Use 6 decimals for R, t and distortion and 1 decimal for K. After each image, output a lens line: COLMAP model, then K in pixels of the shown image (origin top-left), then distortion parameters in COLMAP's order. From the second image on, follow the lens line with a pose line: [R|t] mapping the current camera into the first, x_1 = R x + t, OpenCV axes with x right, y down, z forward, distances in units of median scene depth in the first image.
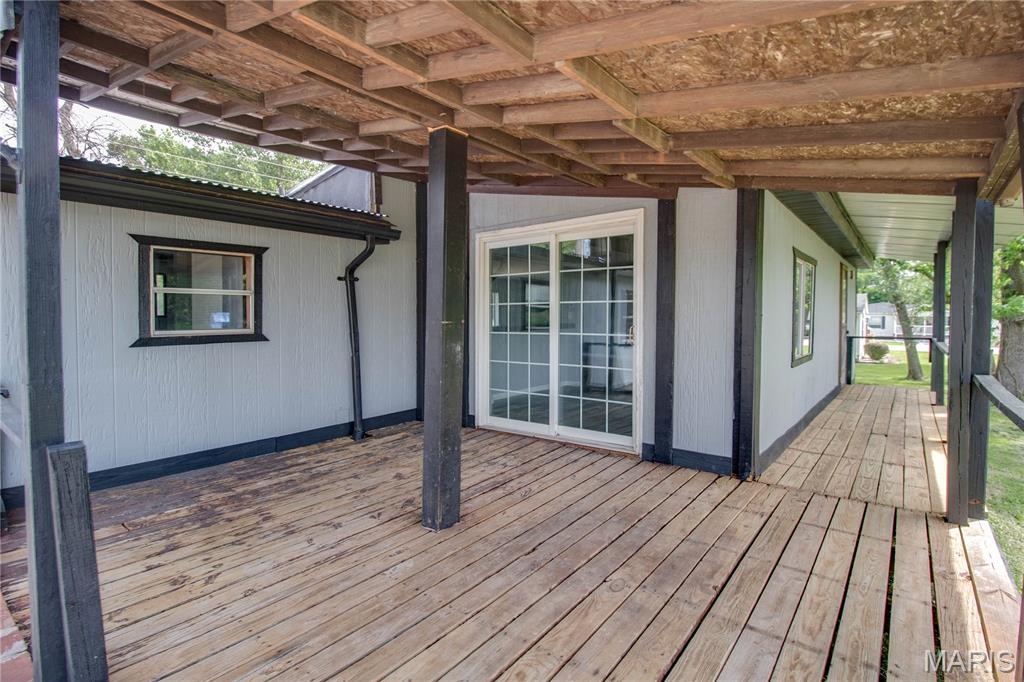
lens RADIAL K [[498.0, 0, 507.3], [0, 498.0, 324.8], [0, 0, 1]] dist [-0.003908, -0.001701]
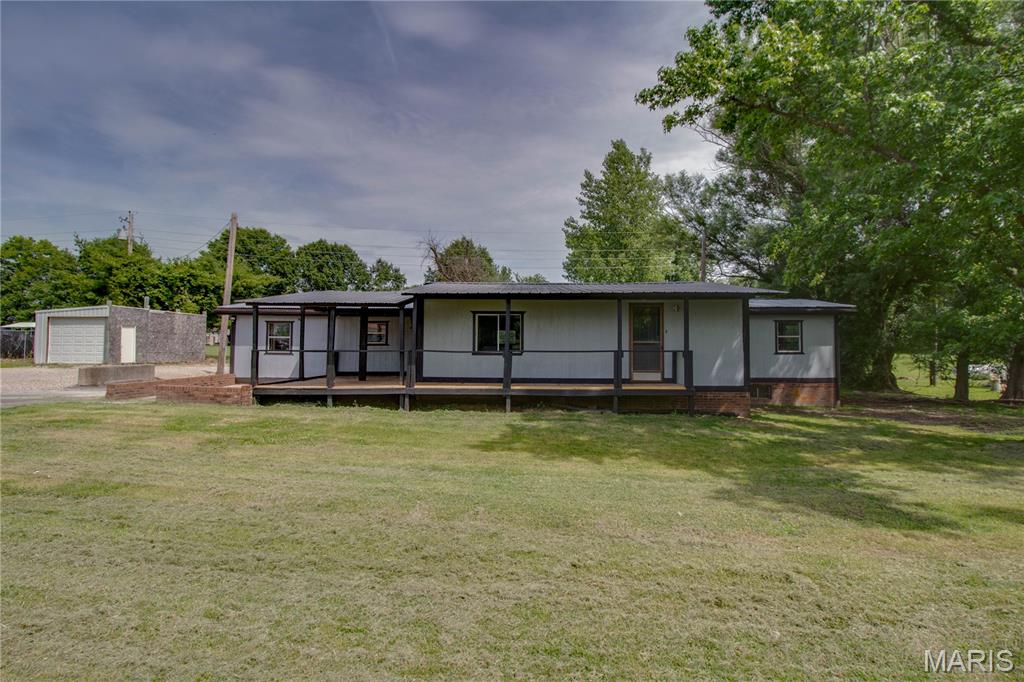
lens RADIAL K [[472.2, 0, 517.4], [0, 472.2, 327.6], [0, 0, 1]] dist [-0.002069, -0.008902]
pose [[0.610871, -0.033933, -0.791003, 3.010381], [-0.016019, 0.998347, -0.055199, 0.080473], [0.791568, 0.046390, 0.609317, -0.426468]]
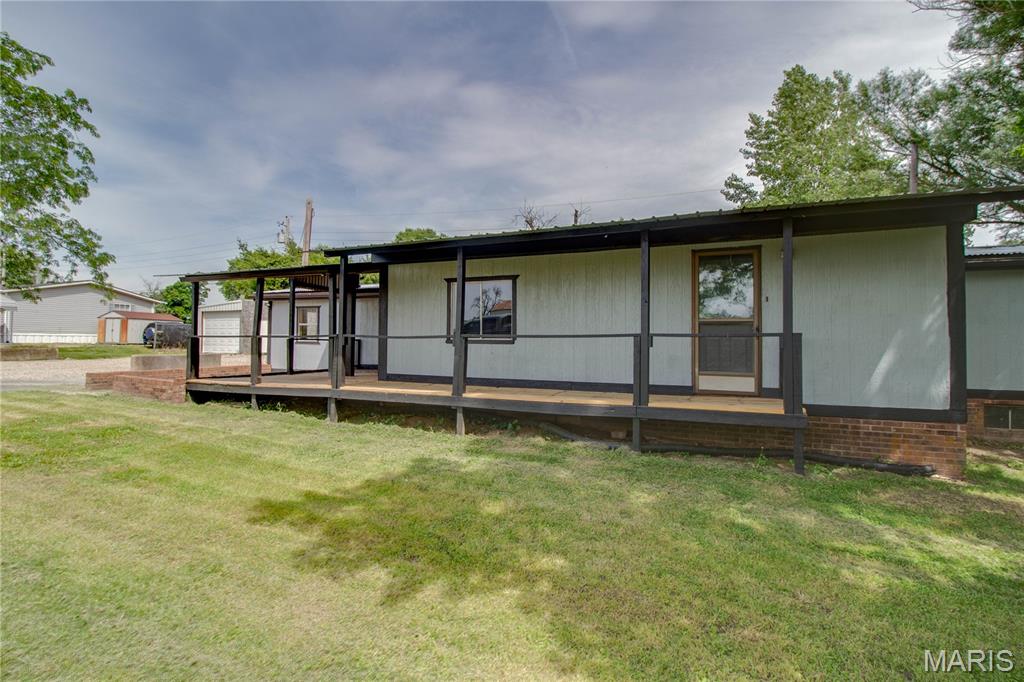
lens RADIAL K [[482.0, 0, 511.6], [0, 482.0, 326.3], [0, 0, 1]] dist [0.001412, -0.007529]
pose [[0.269954, -0.030851, -0.962379, 2.567357], [-0.021177, 0.999055, -0.037967, 0.093050], [0.962640, 0.030630, 0.269045, 0.805776]]
